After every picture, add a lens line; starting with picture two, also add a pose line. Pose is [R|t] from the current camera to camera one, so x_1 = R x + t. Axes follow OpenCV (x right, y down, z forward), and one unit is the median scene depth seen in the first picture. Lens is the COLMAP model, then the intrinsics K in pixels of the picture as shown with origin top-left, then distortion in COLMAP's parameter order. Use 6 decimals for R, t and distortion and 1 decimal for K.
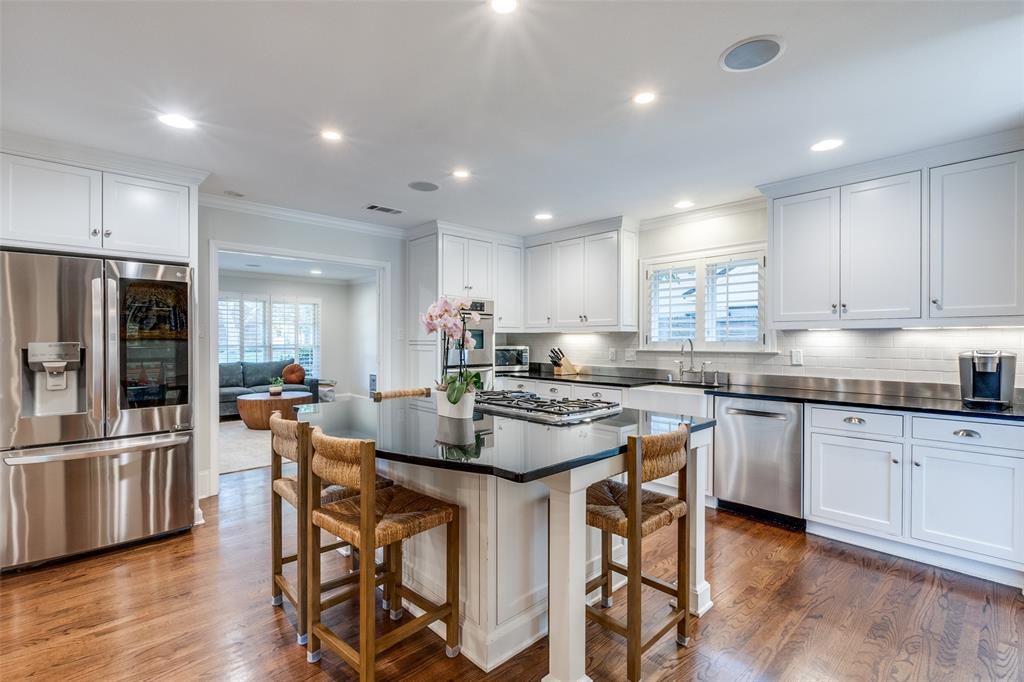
lens RADIAL K [[474.4, 0, 512.6], [0, 474.4, 344.5], [0, 0, 1]] dist [-0.009313, 0.002605]
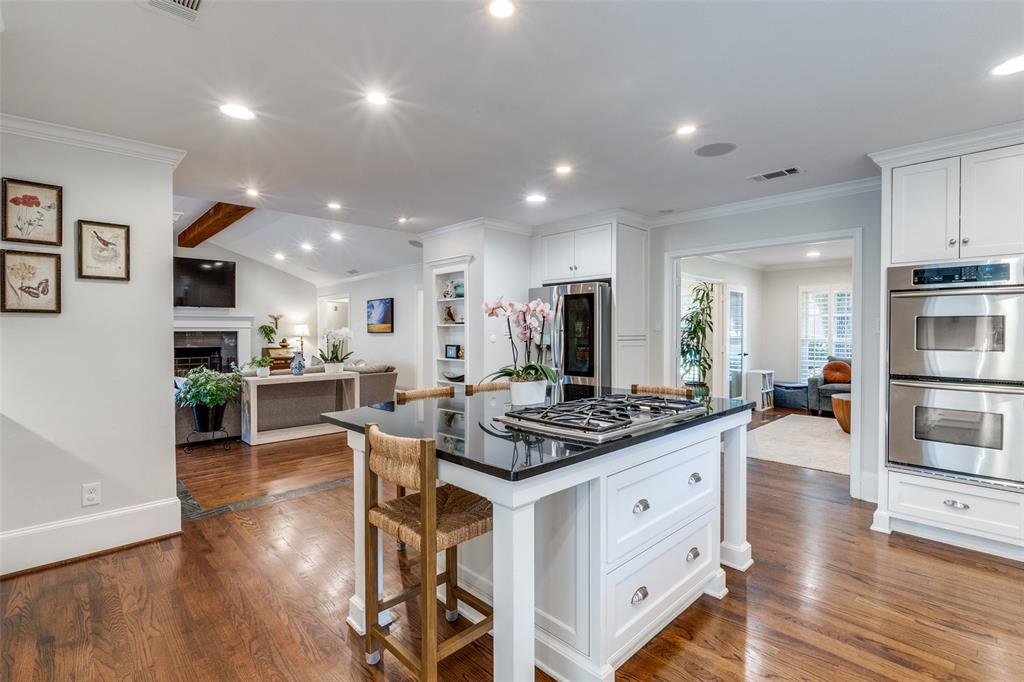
lens RADIAL K [[474.4, 0, 512.6], [0, 474.4, 335.5], [0, 0, 1]] dist [-0.009313, 0.002605]
pose [[0.009596, 0.007506, -0.999926, 0.537587], [-0.012994, 0.999888, 0.007381, -0.006290], [0.999870, 0.012922, 0.009693, 0.531255]]
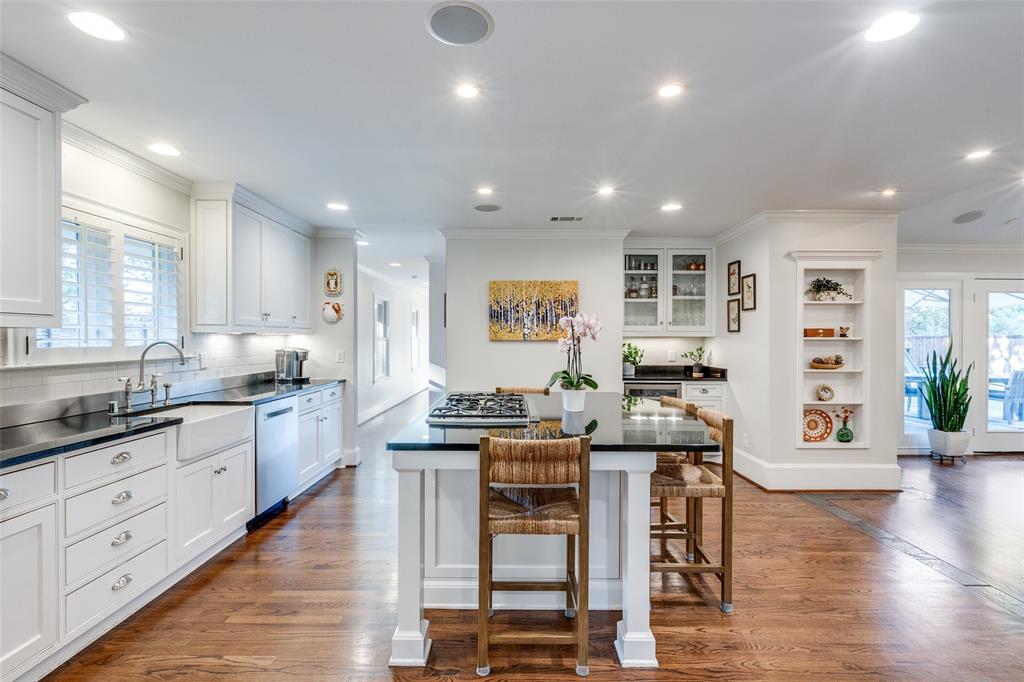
lens RADIAL K [[474.4, 0, 512.1], [0, 474.4, 343.6], [0, 0, 1]] dist [-0.009313, 0.002605]
pose [[-0.726678, -0.010818, 0.686893, -0.456978], [0.005446, 0.999754, 0.021506, -0.022142], [-0.686957, 0.019369, -0.726440, 1.105384]]
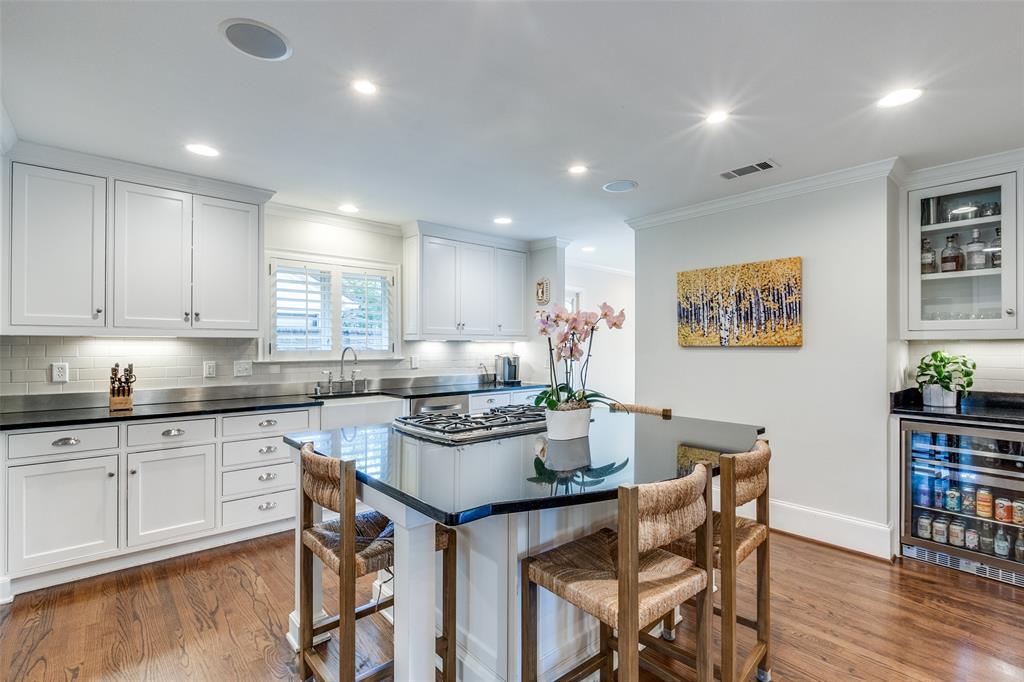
lens RADIAL K [[474.4, 0, 516.3], [0, 474.4, 342.8], [0, 0, 1]] dist [-0.009313, 0.002605]
pose [[0.028676, 0.009293, 0.999546, -0.557268], [0.012729, 0.999872, -0.009662, -0.007623], [-0.999508, 0.013000, 0.028554, 0.601375]]
